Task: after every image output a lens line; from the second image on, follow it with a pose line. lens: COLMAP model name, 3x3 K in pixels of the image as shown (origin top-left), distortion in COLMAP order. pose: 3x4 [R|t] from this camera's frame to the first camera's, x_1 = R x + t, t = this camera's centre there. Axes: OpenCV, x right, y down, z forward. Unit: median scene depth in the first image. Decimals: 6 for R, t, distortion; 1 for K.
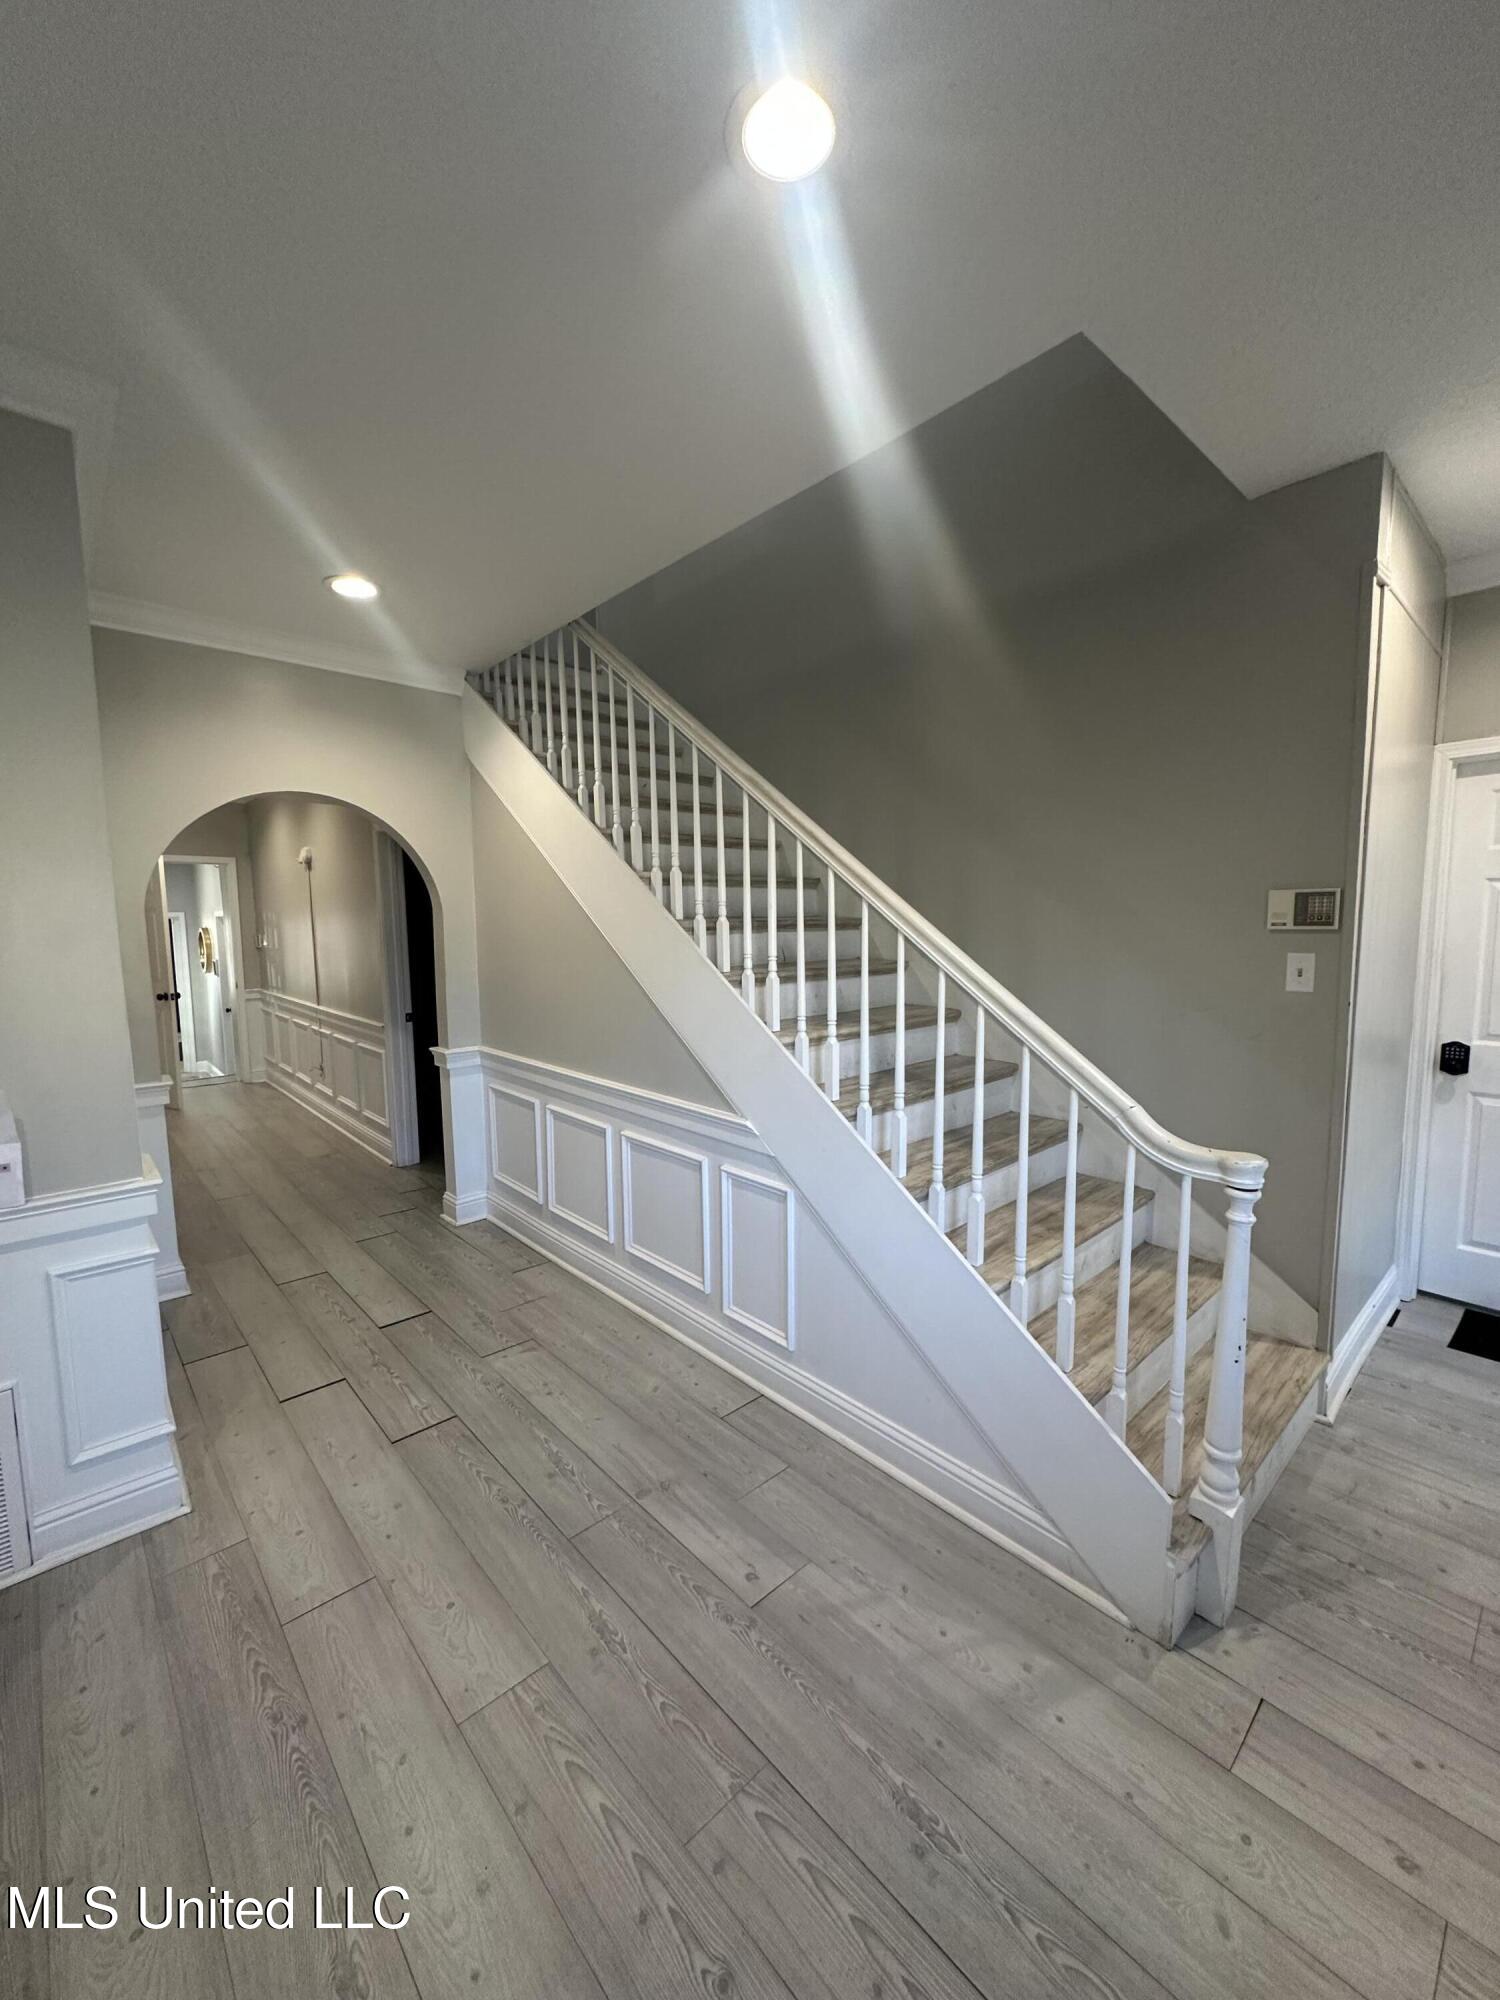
lens RADIAL K [[796.6, 0, 757.2], [0, 796.6, 1003.0], [0, 0, 1]] dist [-0.000184, 0.000538]
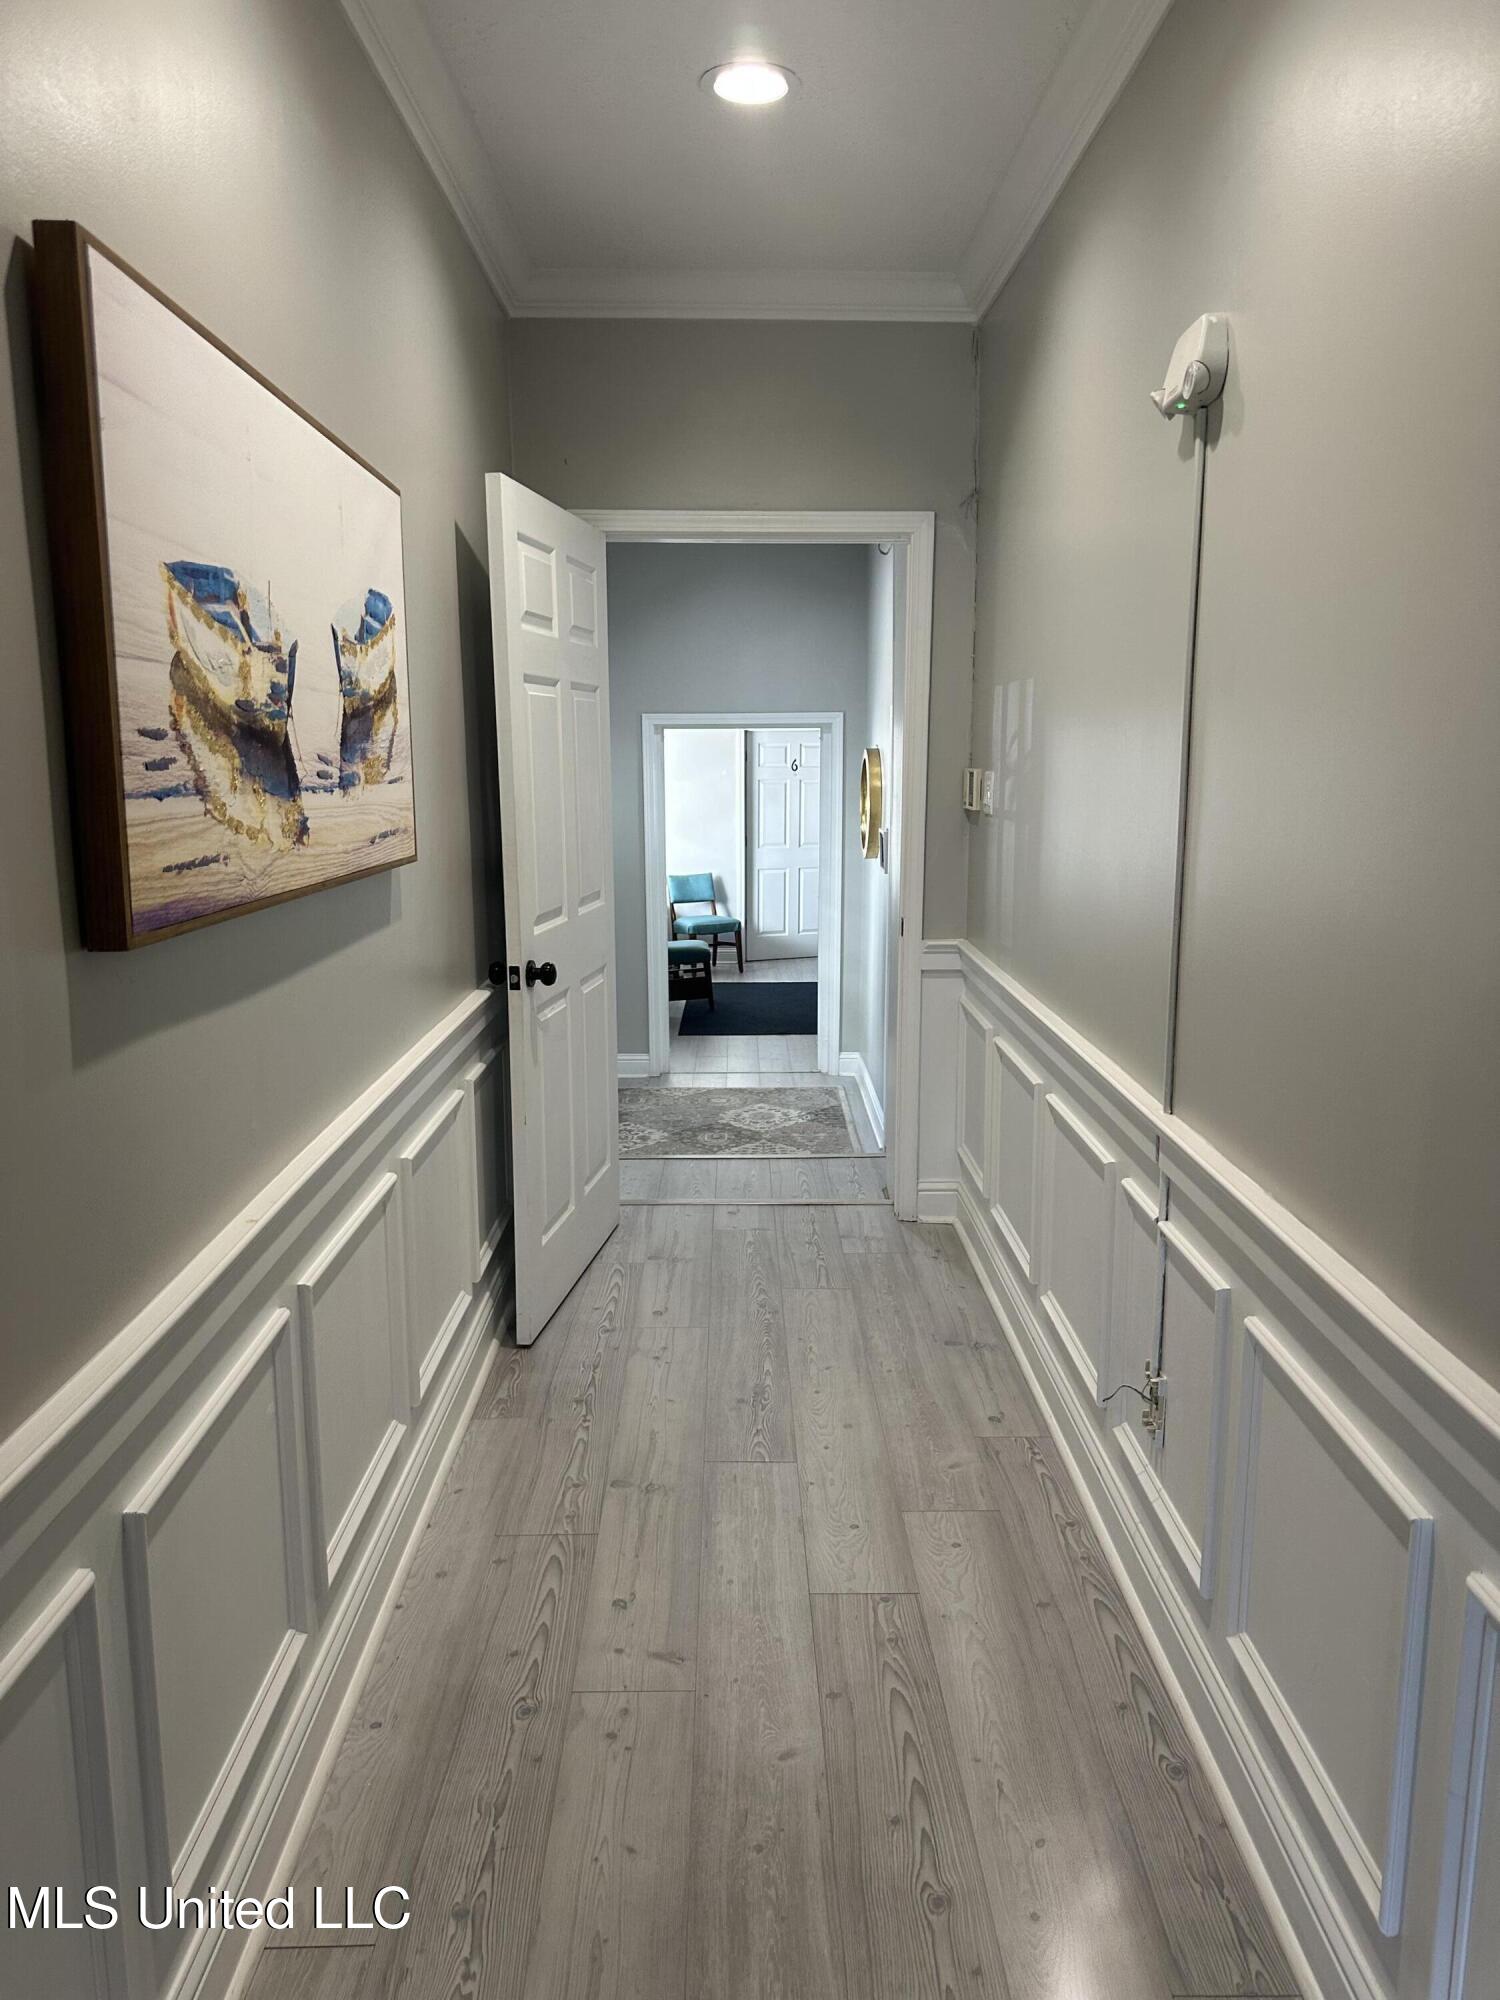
lens RADIAL K [[1403.5, 0, 750.6], [0, 1403.5, 1001.6], [0, 0, 1]] dist [0.010380, -0.001636]
pose [[0.744224, 0.126470, -0.655847, -0.317504], [-0.075107, 0.991528, 0.105974, -0.046739], [0.663693, -0.029609, 0.747418, 0.525019]]
